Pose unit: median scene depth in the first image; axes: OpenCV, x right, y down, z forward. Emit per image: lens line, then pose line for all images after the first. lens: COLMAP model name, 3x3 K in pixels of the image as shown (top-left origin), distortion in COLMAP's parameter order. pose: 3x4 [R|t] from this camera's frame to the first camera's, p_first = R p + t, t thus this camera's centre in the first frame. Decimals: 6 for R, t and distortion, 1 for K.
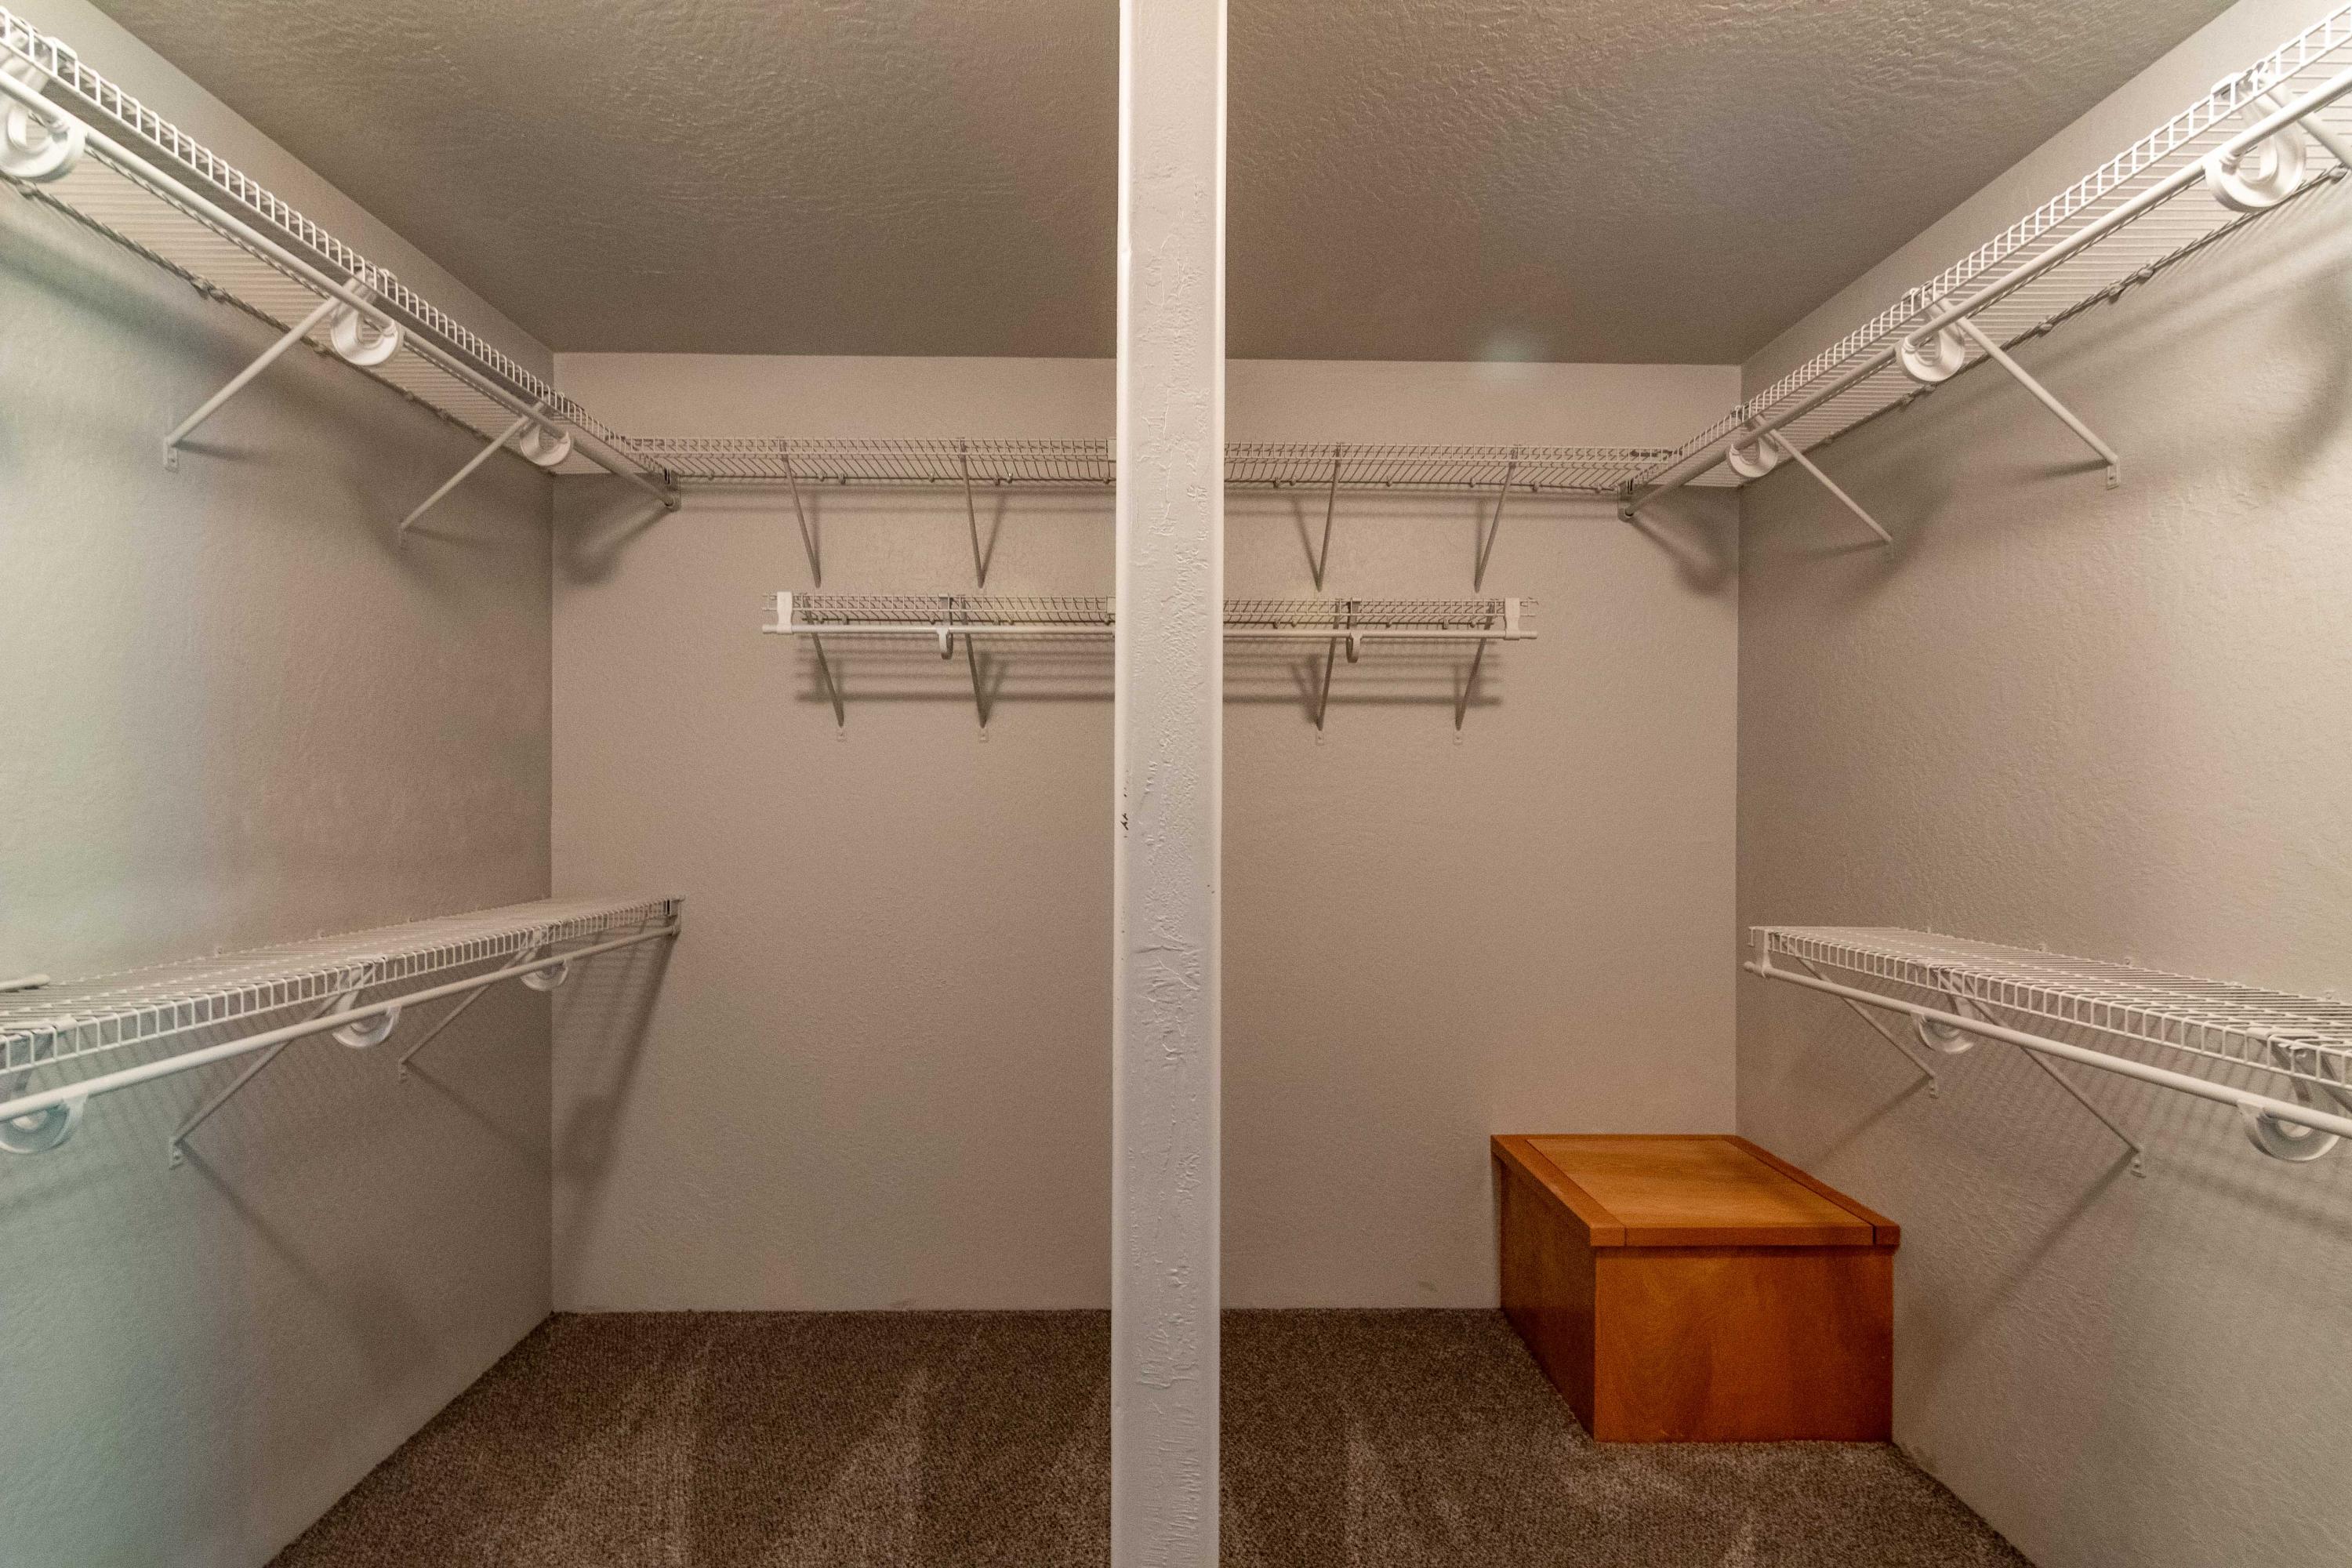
lens RADIAL K [[1131.4, 0, 1165.2], [0, 1131.4, 809.7], [0, 0, 1]] dist [-0.003327, 0.002819]
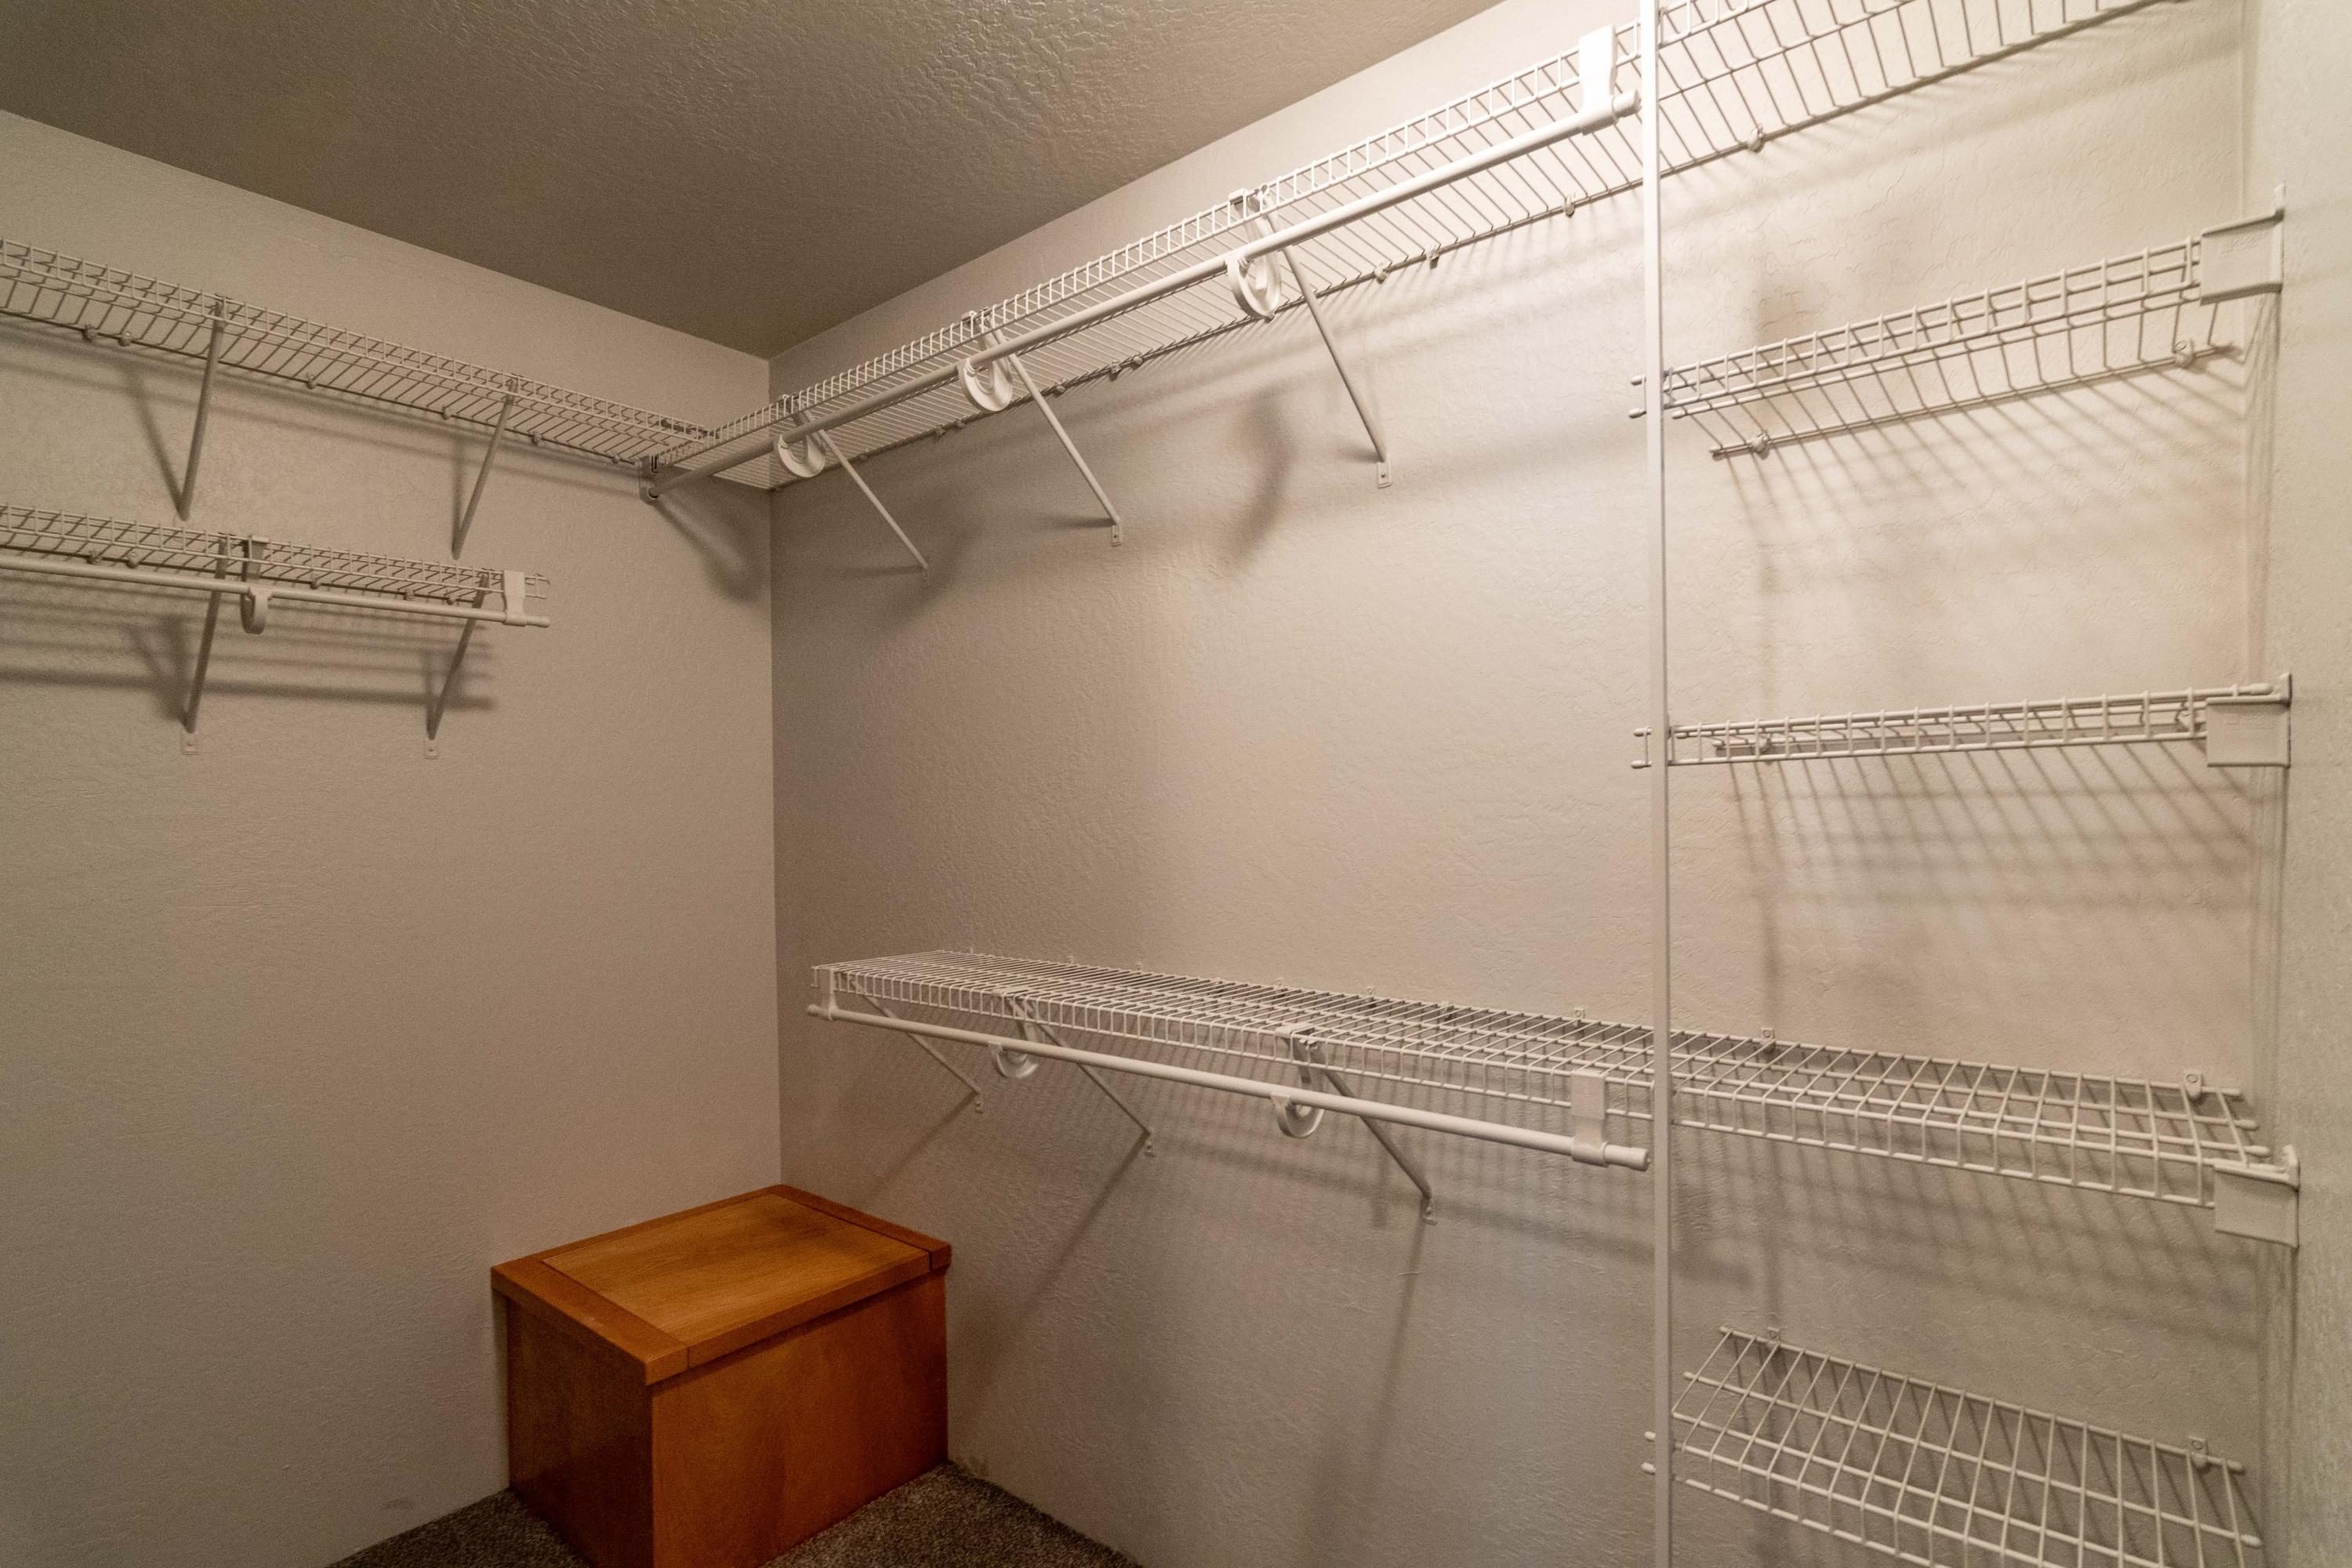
lens RADIAL K [[1131.4, 0, 1165.2], [0, 1131.4, 809.7], [0, 0, 1]] dist [-0.003327, 0.002819]
pose [[0.655125, -0.012957, 0.755409, 0.015247], [0.021846, 0.999760, -0.001797, -0.015132], [-0.755205, 0.017680, 0.655251, 0.182275]]
